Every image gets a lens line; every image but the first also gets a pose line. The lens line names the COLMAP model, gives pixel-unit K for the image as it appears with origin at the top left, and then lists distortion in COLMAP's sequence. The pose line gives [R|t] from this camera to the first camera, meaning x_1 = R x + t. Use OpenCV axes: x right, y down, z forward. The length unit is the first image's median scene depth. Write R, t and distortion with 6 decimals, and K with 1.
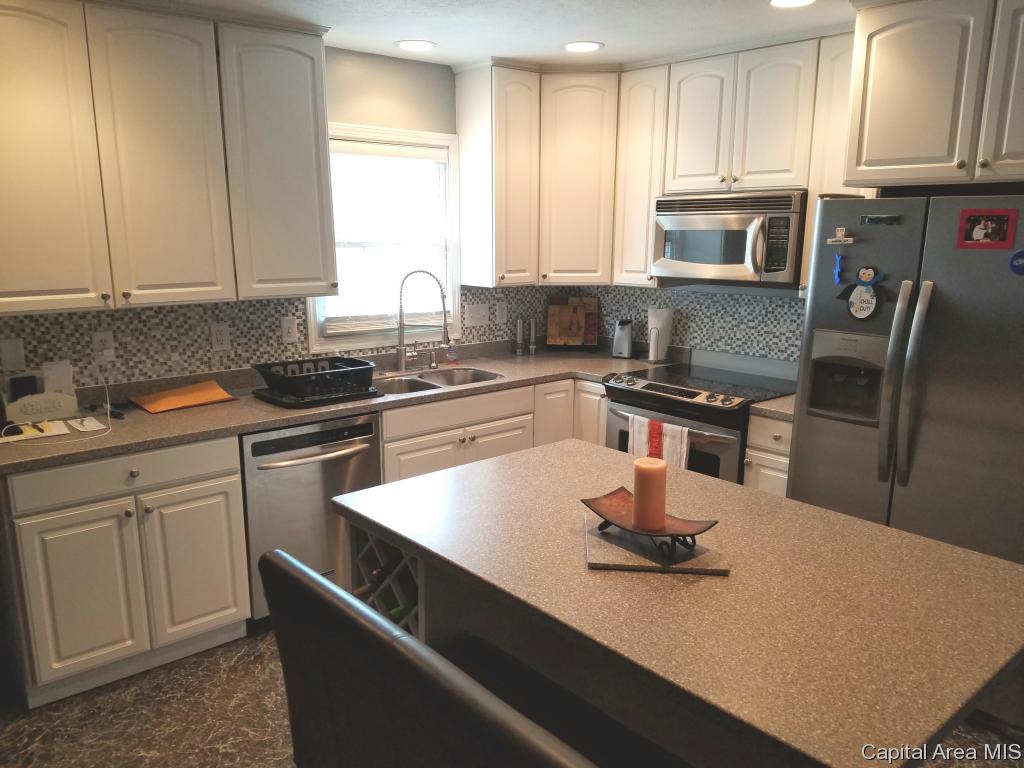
lens RADIAL K [[806.1, 0, 510.1], [0, 806.1, 410.6], [0, 0, 1]] dist [0.261279, -0.475783]
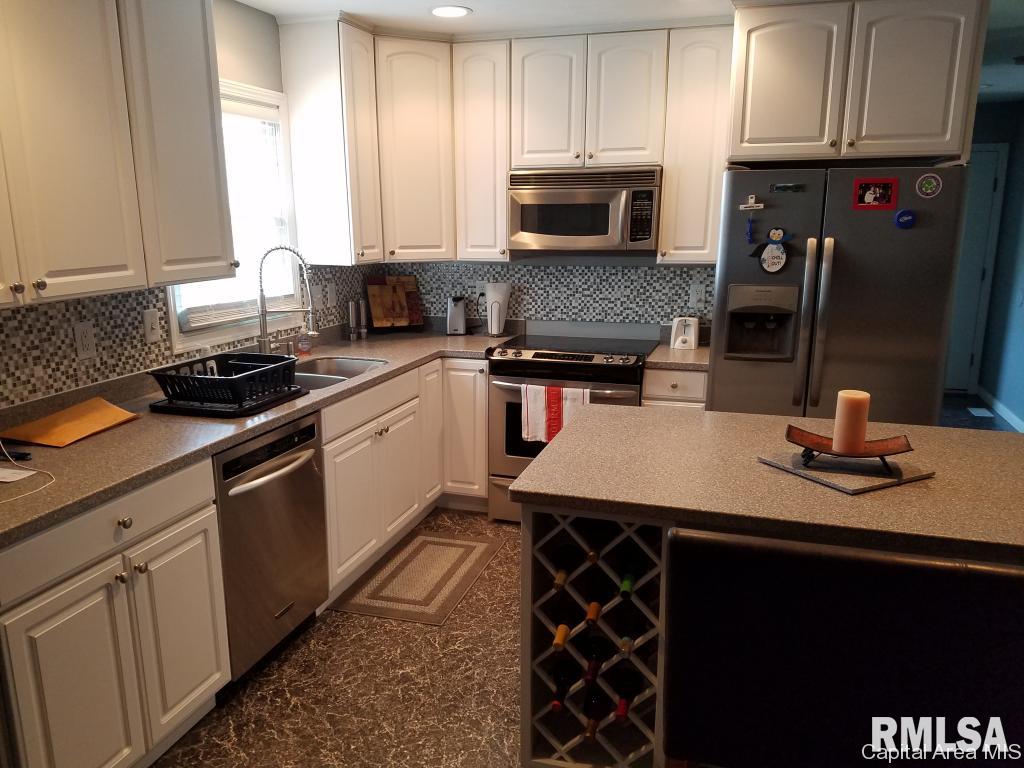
lens RADIAL K [[806.1, 0, 510.1], [0, 806.1, 410.6], [0, 0, 1]] dist [0.261279, -0.475783]
pose [[0.846400, -0.129647, 0.516525, -0.401333], [0.124912, 0.991187, 0.044100, -0.010073], [-0.517690, 0.027194, 0.855136, 0.140612]]
